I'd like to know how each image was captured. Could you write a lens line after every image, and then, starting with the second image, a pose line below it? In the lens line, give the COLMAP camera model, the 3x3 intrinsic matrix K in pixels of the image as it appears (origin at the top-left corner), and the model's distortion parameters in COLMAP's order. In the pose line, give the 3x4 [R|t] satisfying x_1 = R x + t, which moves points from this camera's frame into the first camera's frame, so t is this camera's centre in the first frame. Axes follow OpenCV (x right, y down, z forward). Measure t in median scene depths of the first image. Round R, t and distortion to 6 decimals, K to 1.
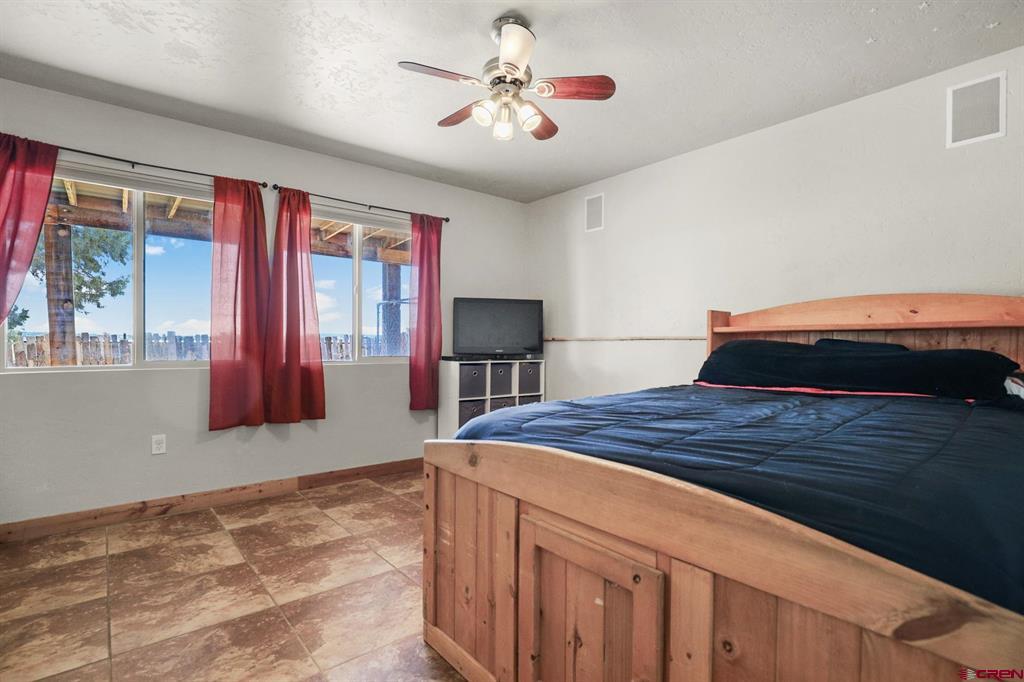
lens RADIAL K [[485.3, 0, 512.0], [0, 485.3, 341.0], [0, 0, 1]] dist [-0.000805, -0.000273]
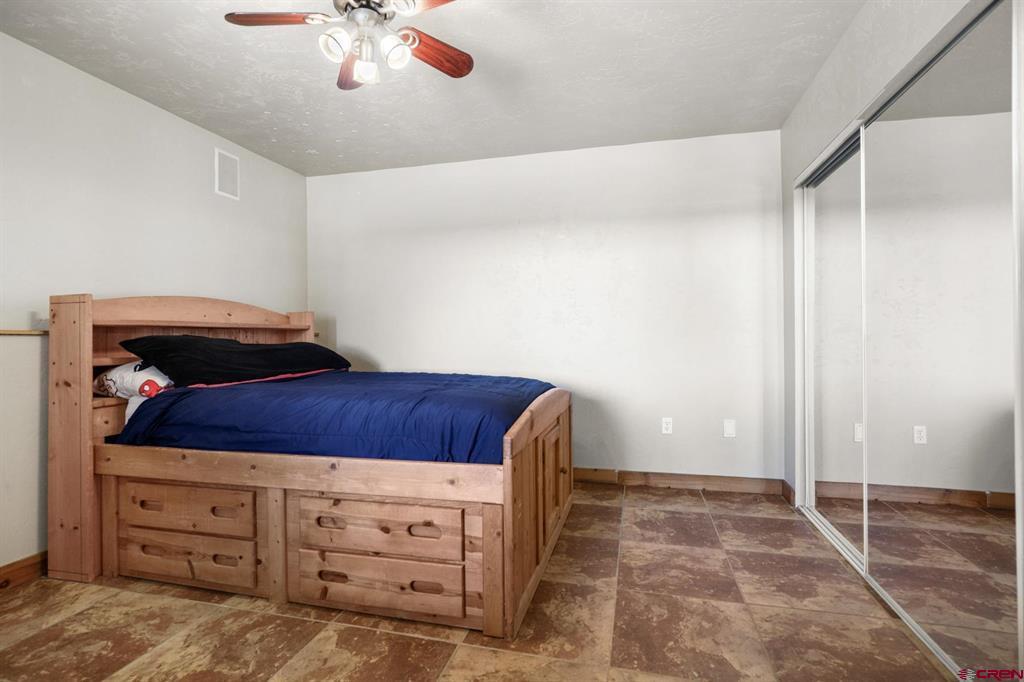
lens RADIAL K [[485.3, 0, 512.0], [0, 485.3, 341.0], [0, 0, 1]] dist [-0.000805, -0.000273]
pose [[-0.598110, -0.008610, 0.801368, -0.671515], [-0.003414, 0.999961, 0.008196, -0.002423], [-0.801407, 0.002166, -0.598116, 1.150083]]
